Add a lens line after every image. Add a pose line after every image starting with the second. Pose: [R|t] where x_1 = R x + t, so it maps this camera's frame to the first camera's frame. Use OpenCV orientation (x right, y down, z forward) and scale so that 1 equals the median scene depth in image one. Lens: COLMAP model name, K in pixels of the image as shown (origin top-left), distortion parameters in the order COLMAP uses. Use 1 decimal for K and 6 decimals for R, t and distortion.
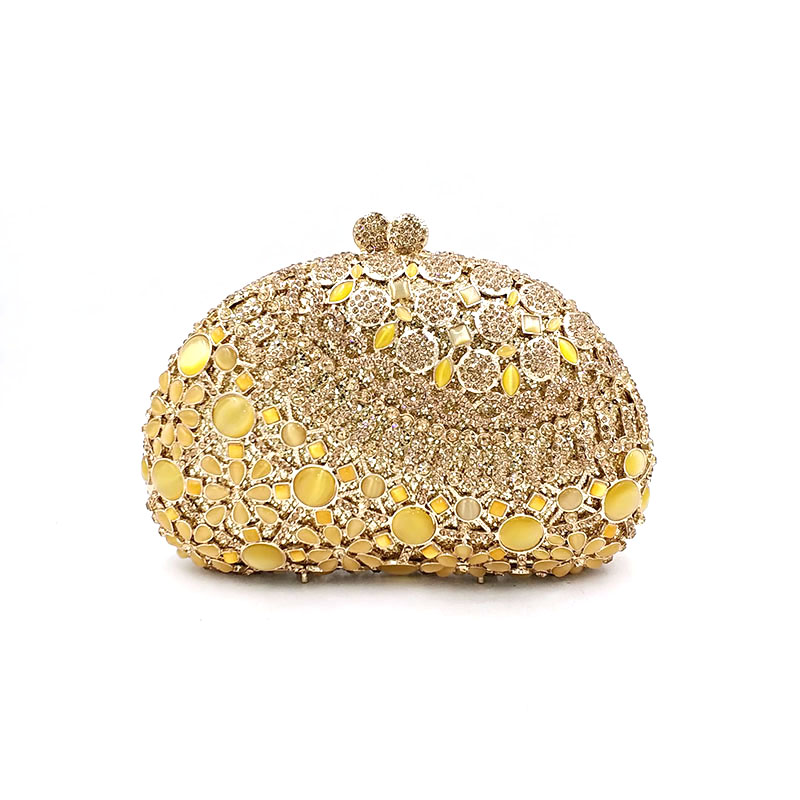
lens RADIAL K [[1111.8, 0, 398.8], [0, 1111.8, 397.9], [0, 0, 1]] dist [0.008861, 0.000000]
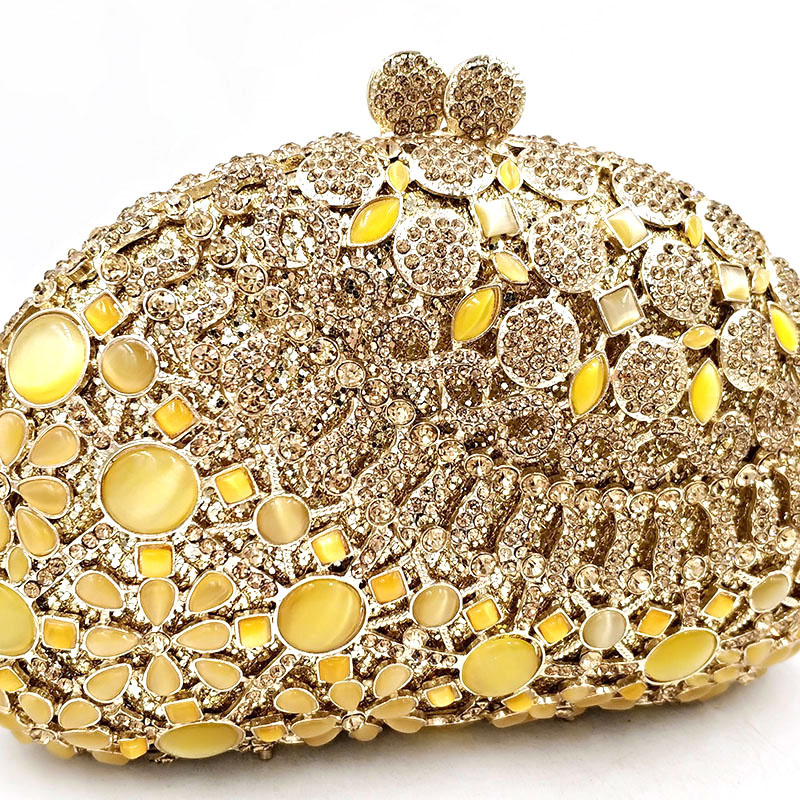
lens RADIAL K [[1111.8, 0, 399.5], [0, 1111.8, 404.1], [0, 0, 1]] dist [0.008861, 0.000000]
pose [[0.959999, -0.051394, 0.275248, -0.173996], [0.017522, 0.992111, 0.124132, -0.075148], [-0.279456, -0.114344, 0.953326, 0.526255]]
